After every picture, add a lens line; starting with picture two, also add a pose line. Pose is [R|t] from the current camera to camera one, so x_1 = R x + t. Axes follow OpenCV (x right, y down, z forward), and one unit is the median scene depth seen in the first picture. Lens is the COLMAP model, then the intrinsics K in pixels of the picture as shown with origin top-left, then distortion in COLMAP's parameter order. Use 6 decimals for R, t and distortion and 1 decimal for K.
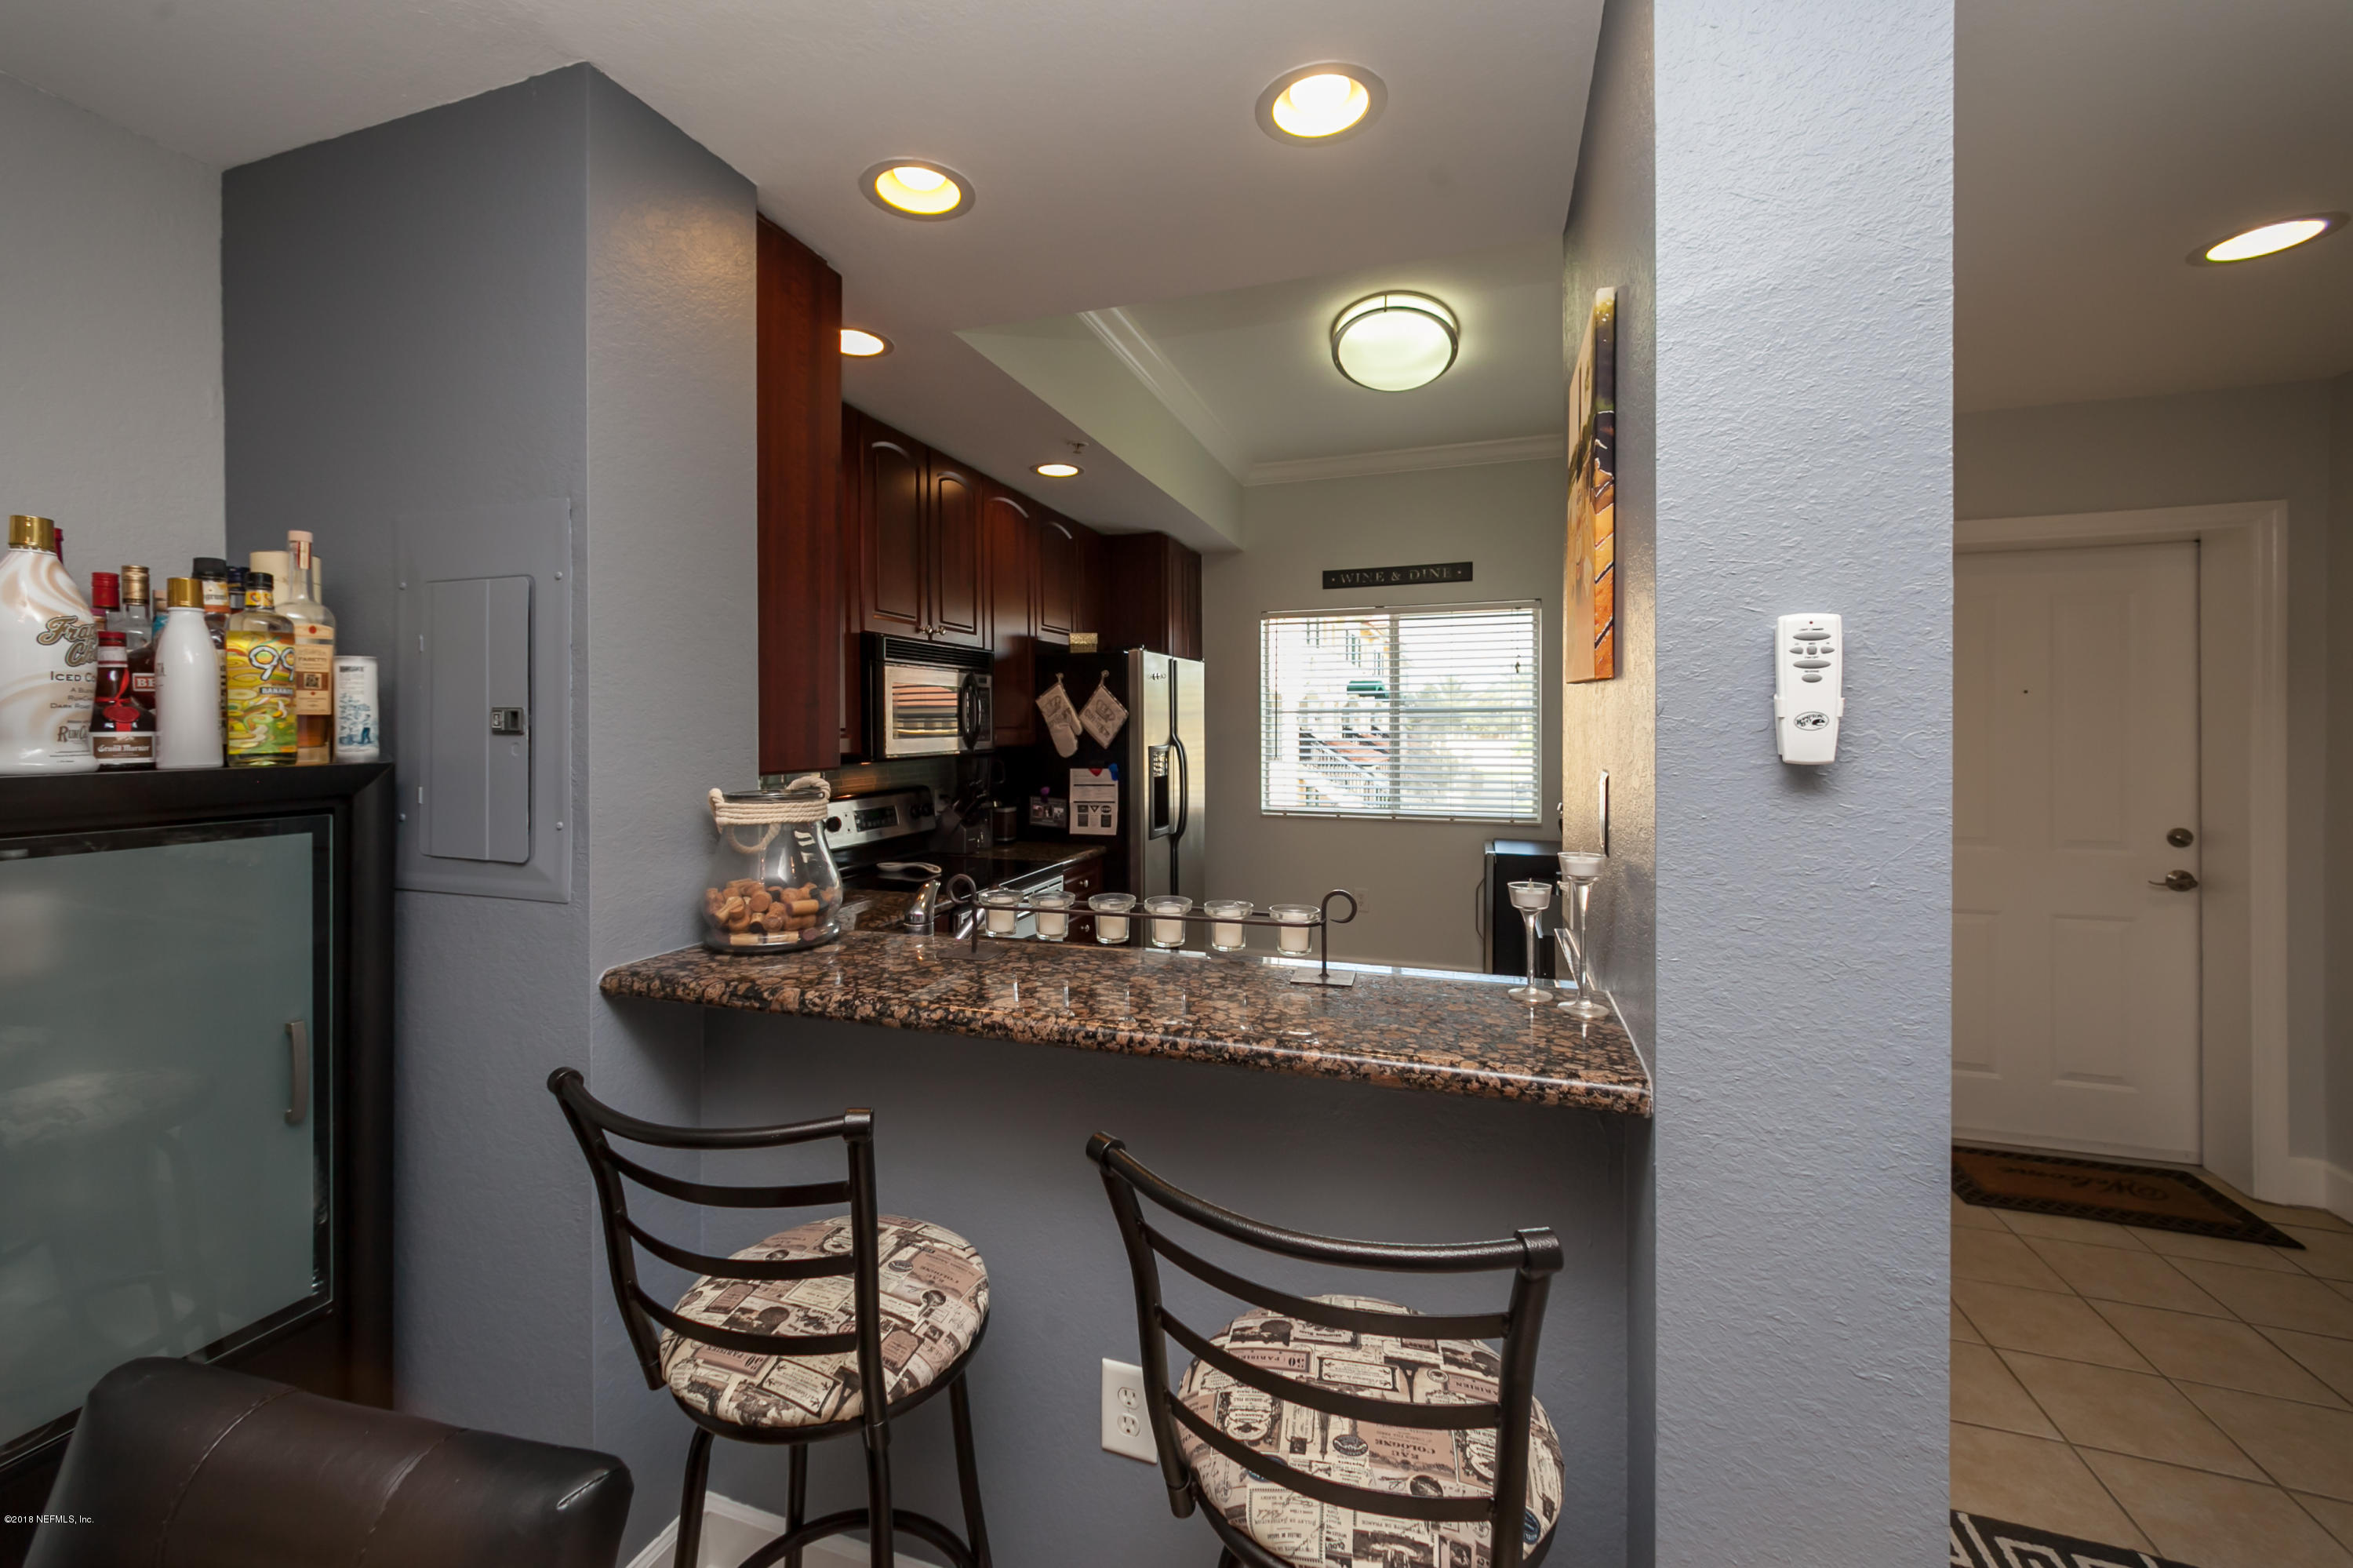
lens RADIAL K [[931.5, 0, 1150.1], [0, 931.5, 729.4], [0, 0, 1]] dist [0.002201, 0.000727]
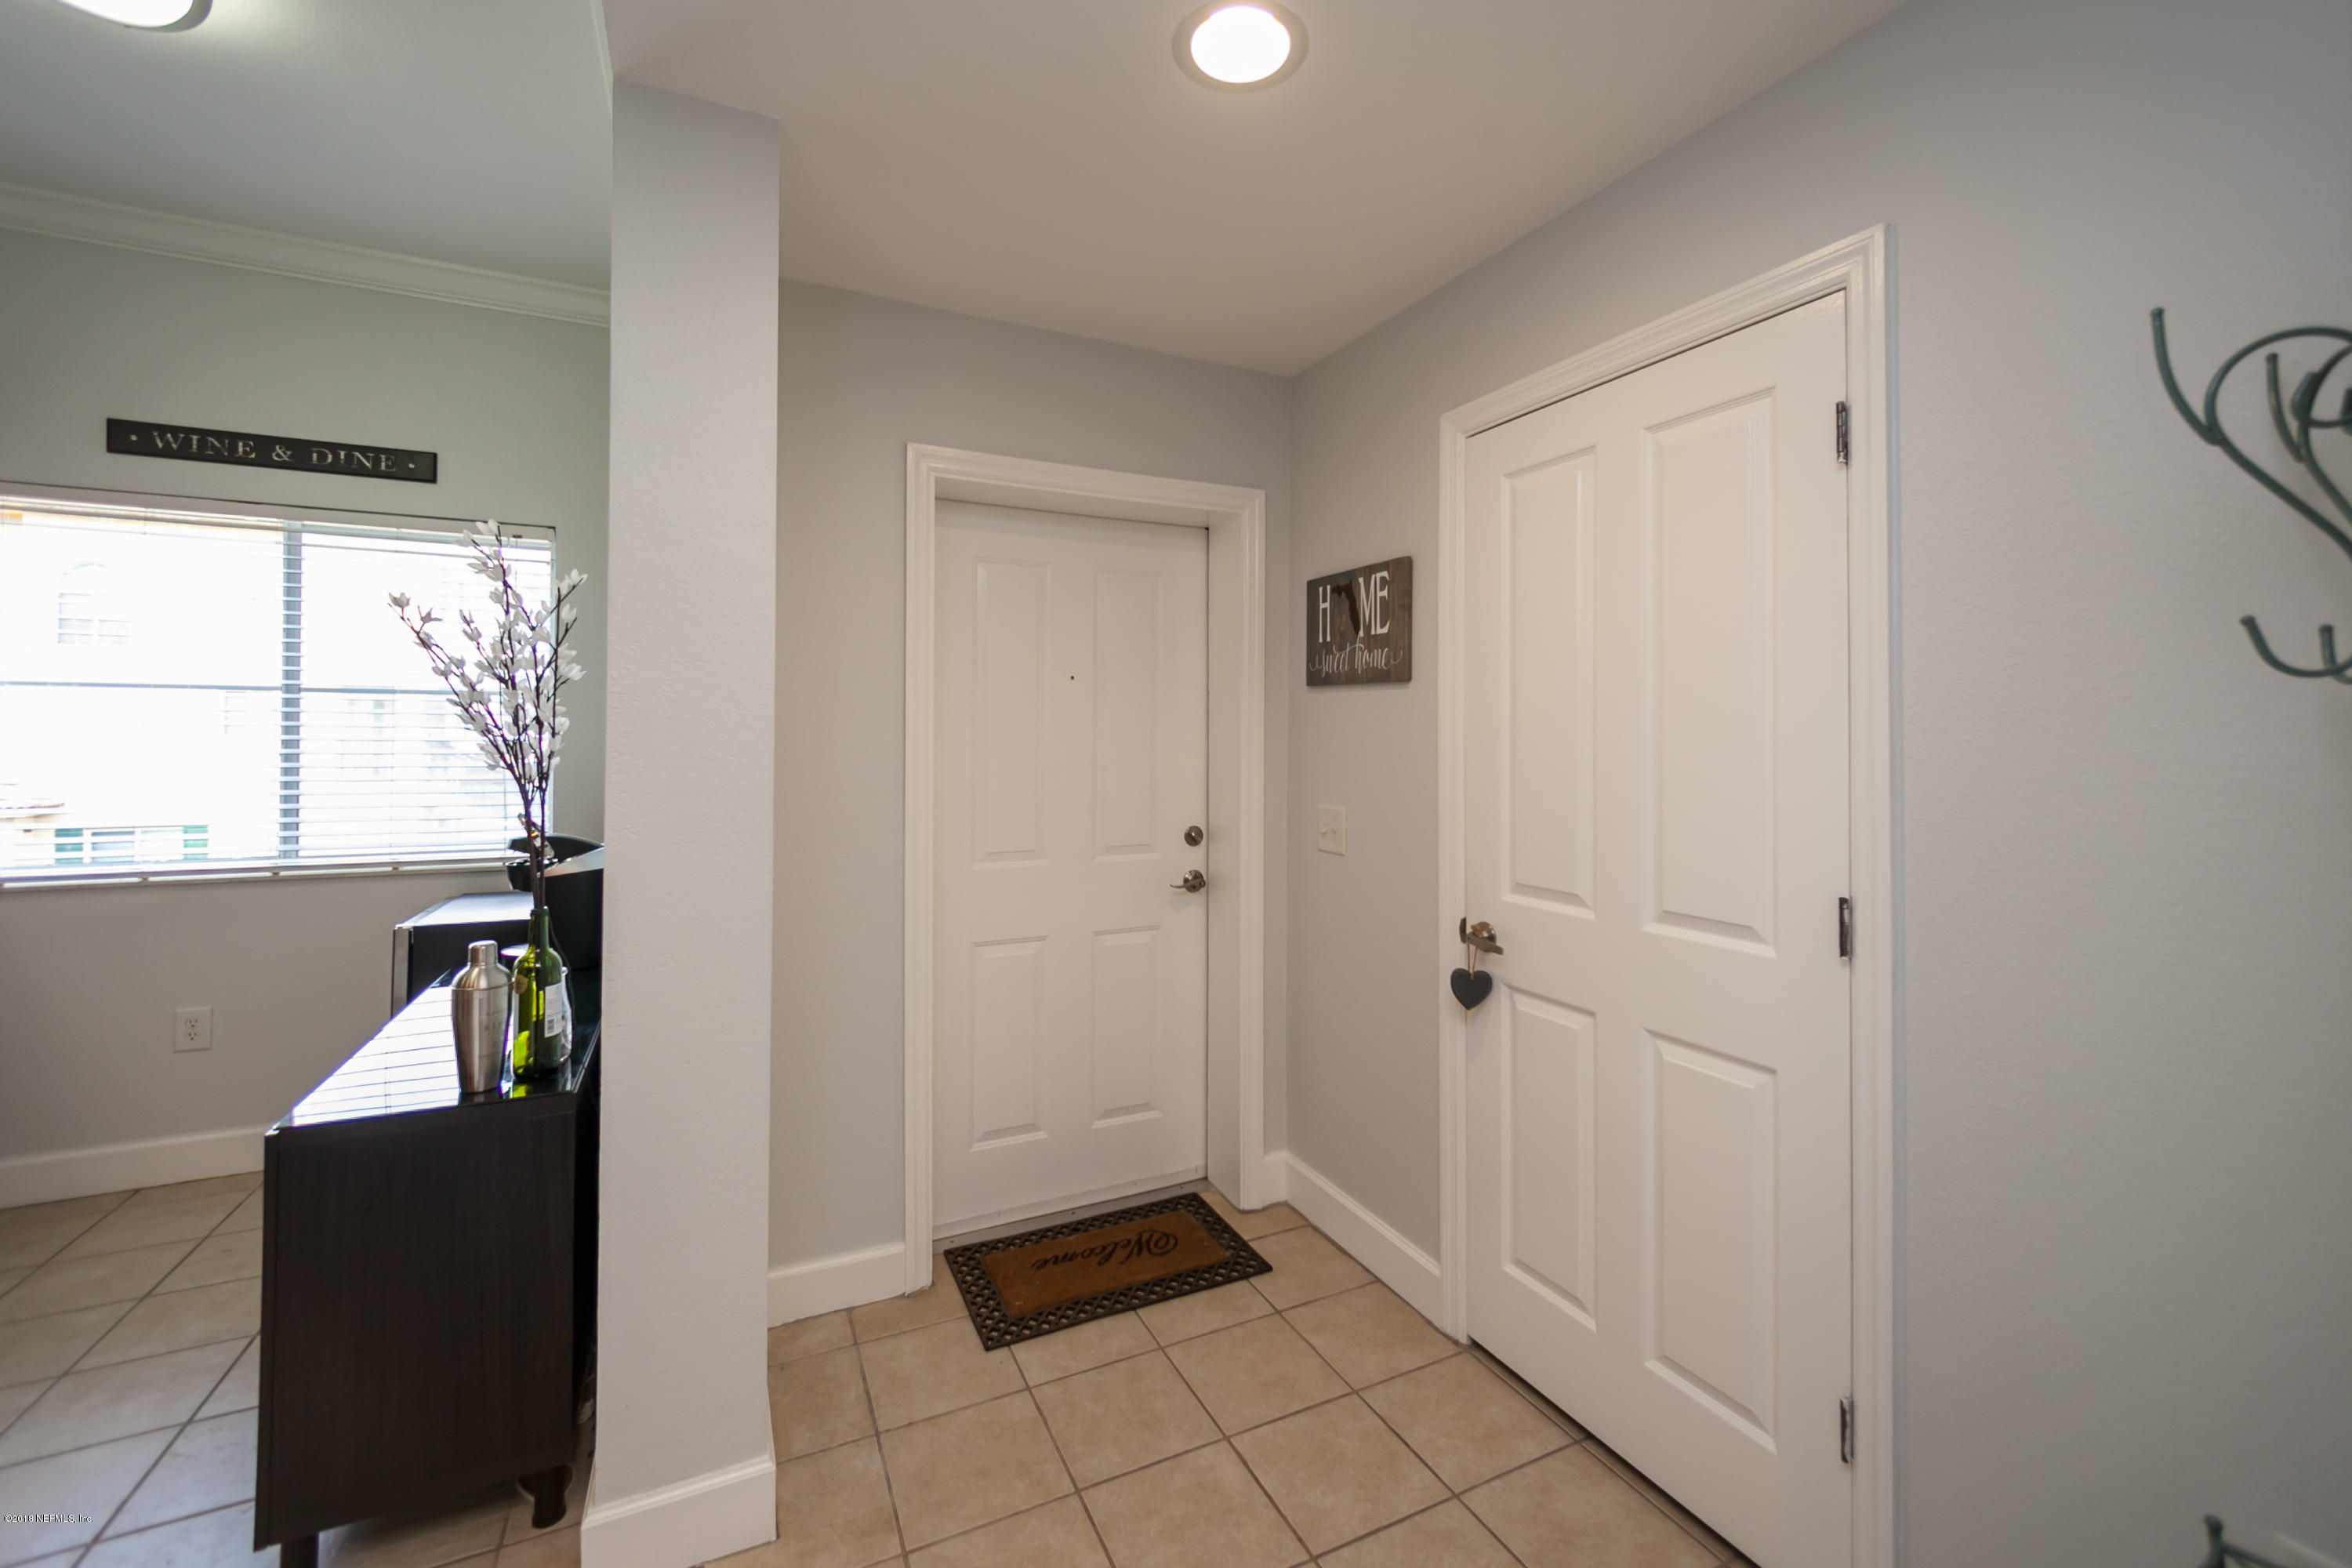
lens RADIAL K [[911.6, 0, 1165.8], [0, 911.6, 744.8], [0, 0, 1]] dist [-0.000423, -0.000084]
pose [[0.717539, 0.006196, 0.696491, 0.340072], [-0.003046, 0.999979, -0.005758, 0.022064], [-0.696512, 0.002010, 0.717543, 0.276555]]
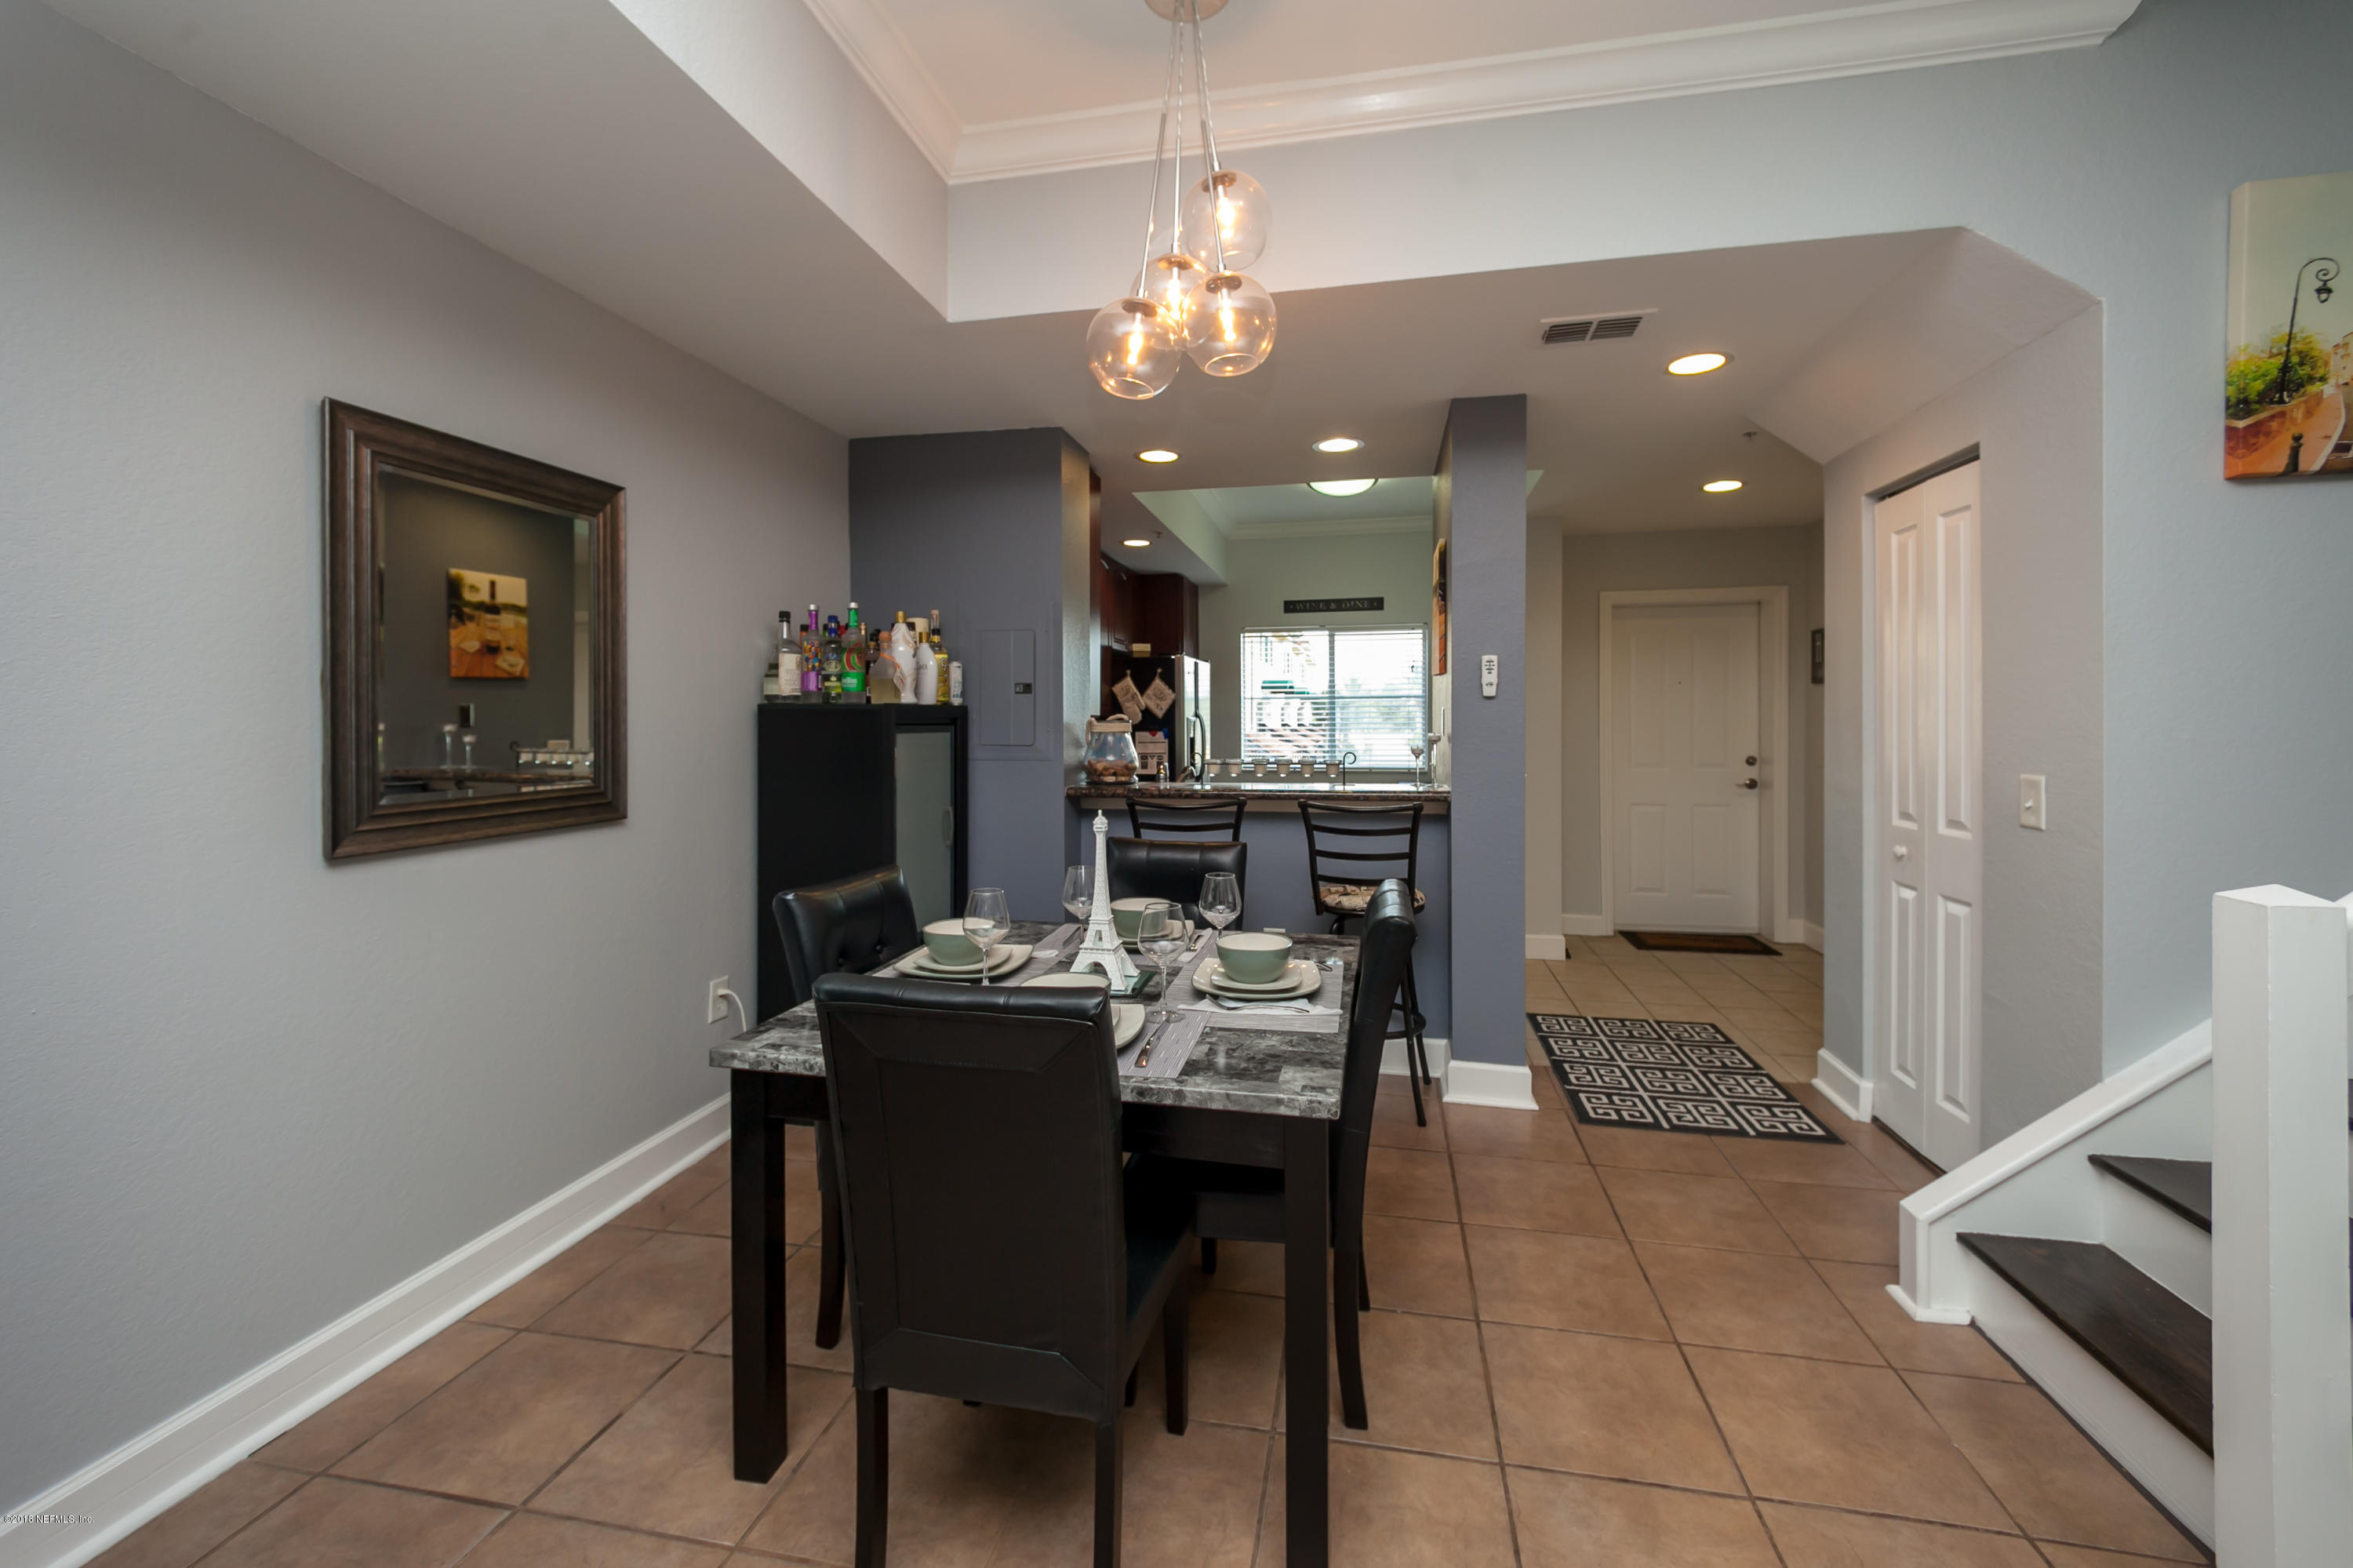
lens RADIAL K [[916.1, 0, 1194.2], [0, 916.1, 724.7], [0, 0, 1]] dist [0.011493, -0.000035]
pose [[0.989666, -0.003343, 0.143350, -0.210529], [0.003498, 0.999994, -0.000829, 0.032314], [-0.143346, 0.001322, 0.989672, -0.523739]]
